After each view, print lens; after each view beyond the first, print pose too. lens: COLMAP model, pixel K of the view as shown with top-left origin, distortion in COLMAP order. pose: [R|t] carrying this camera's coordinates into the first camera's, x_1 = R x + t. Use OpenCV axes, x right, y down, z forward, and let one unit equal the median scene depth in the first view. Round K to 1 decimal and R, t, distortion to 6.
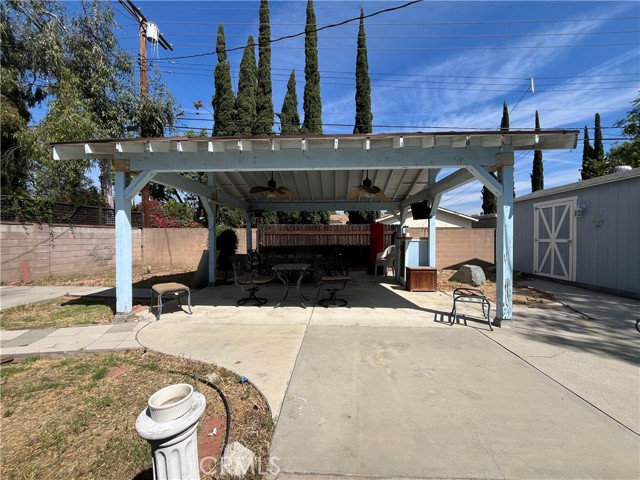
lens RADIAL K [[257.6, 0, 321.0], [0, 257.6, 241.5], [0, 0, 1]] dist [-0.002167, 0.000228]
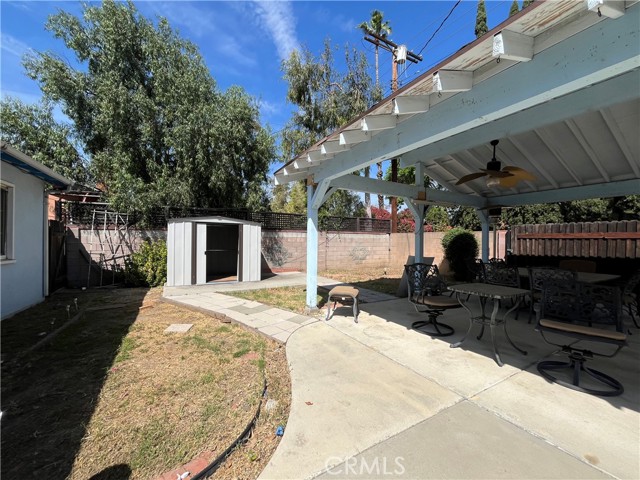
lens RADIAL K [[257.6, 0, 321.0], [0, 257.6, 241.5], [0, 0, 1]] dist [-0.002167, 0.000228]
pose [[0.552949, 0.006424, -0.833191, 0.190957], [-0.021427, 0.999749, -0.006512, -0.006287], [0.832940, 0.021454, 0.552947, 0.336376]]
